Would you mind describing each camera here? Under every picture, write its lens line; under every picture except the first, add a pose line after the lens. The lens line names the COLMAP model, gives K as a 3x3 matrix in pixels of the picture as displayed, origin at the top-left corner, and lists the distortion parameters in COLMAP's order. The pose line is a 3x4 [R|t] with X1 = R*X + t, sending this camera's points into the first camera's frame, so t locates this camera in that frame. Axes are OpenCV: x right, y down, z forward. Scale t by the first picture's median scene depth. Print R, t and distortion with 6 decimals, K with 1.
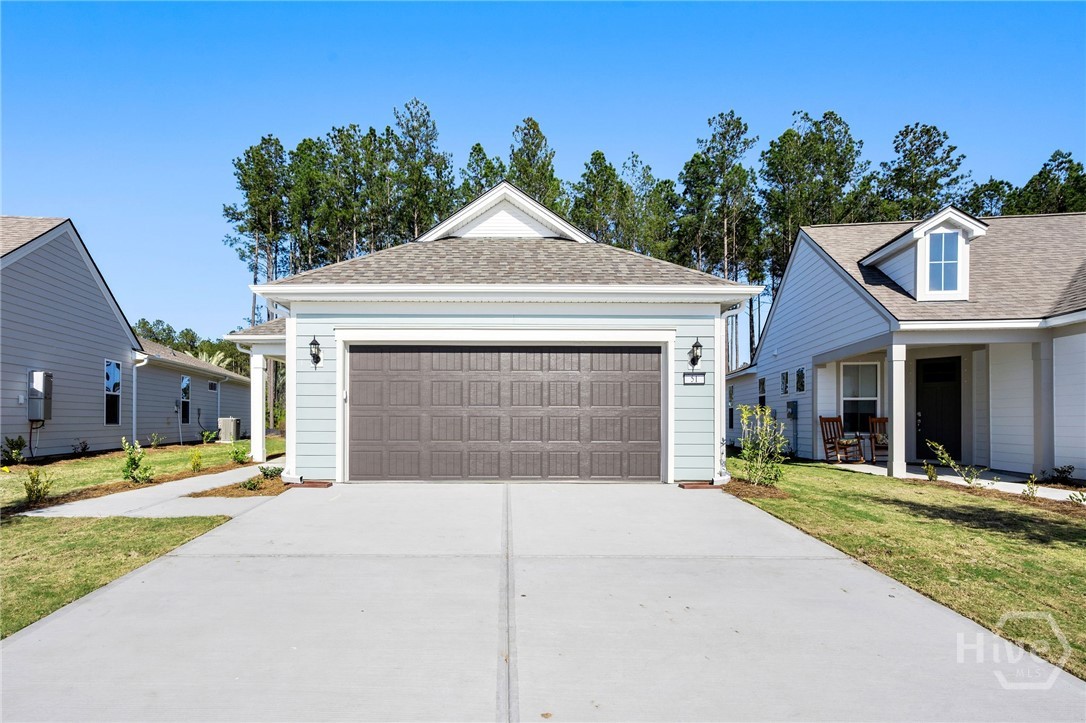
lens RADIAL K [[579.3, 0, 497.0], [0, 579.3, 412.7], [0, 0, 1]] dist [0.001693, 0.000061]
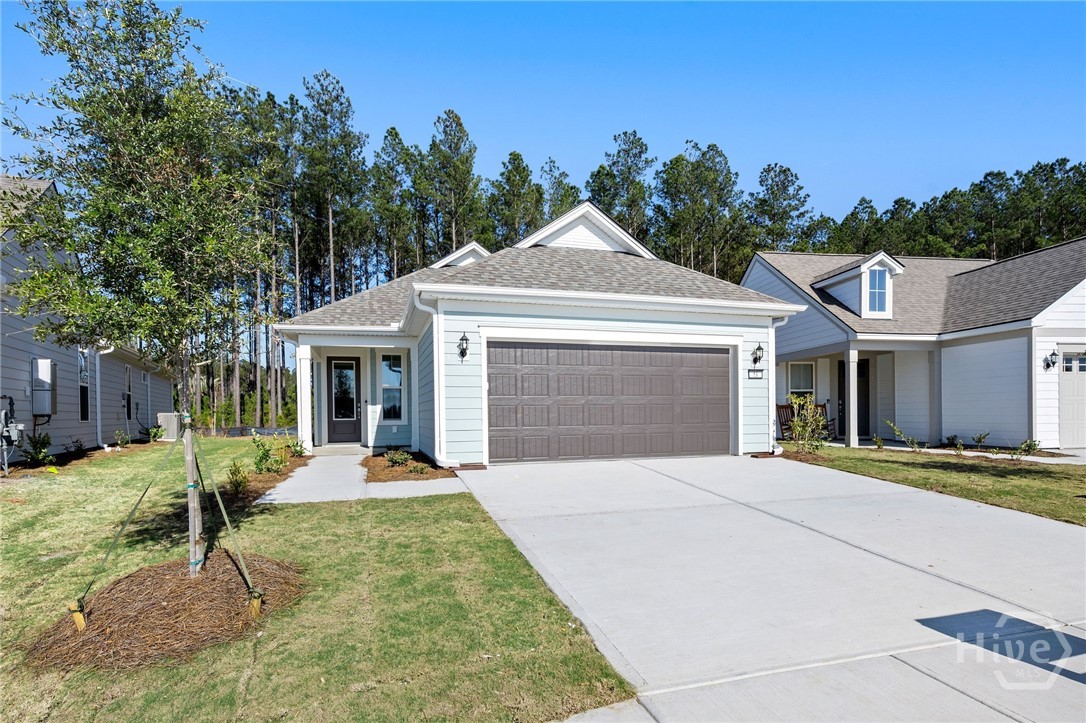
lens RADIAL K [[585.9, 0, 557.6], [0, 585.9, 414.1], [0, 0, 1]] dist [-0.000499, 0.000273]
pose [[0.948832, -0.013254, 0.315504, -0.102932], [0.009111, 0.999852, 0.014602, 0.001571], [-0.315651, -0.010980, 0.948812, -0.021885]]
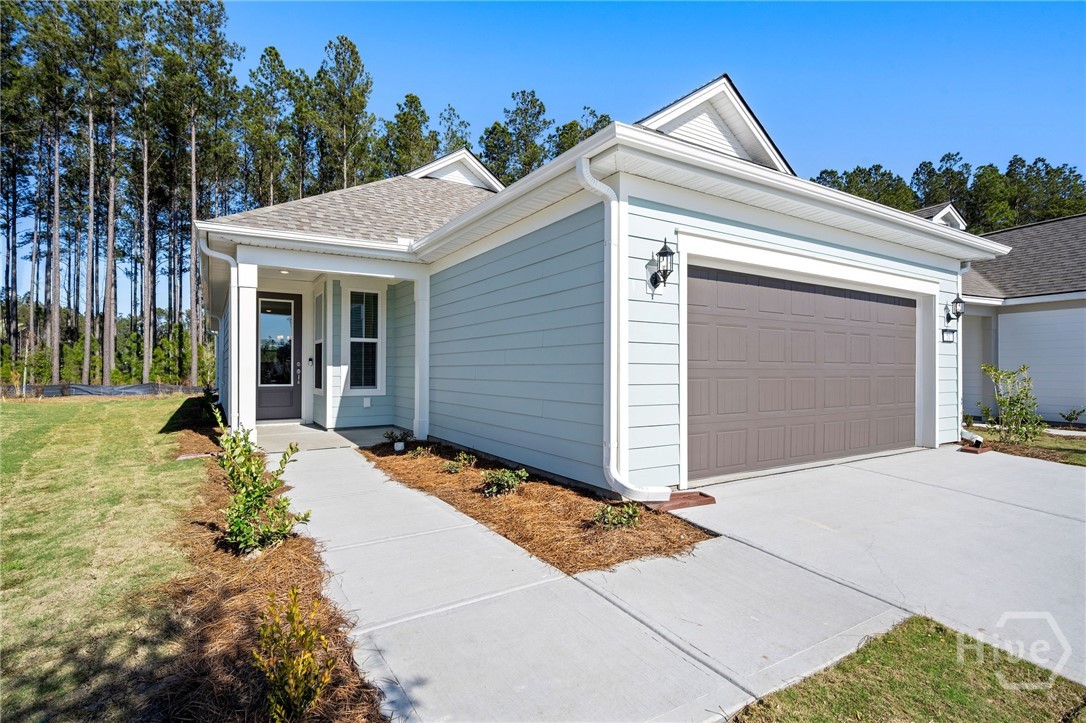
lens RADIAL K [[541.9, 0, 543.0], [0, 541.9, 361.5], [0, 0, 1]] dist [0.001762, -0.000025]
pose [[0.842915, 0.008639, 0.537978, -0.145464], [-0.008905, 0.999958, -0.002106, -0.001943], [-0.537974, -0.003016, 0.842956, 0.126418]]
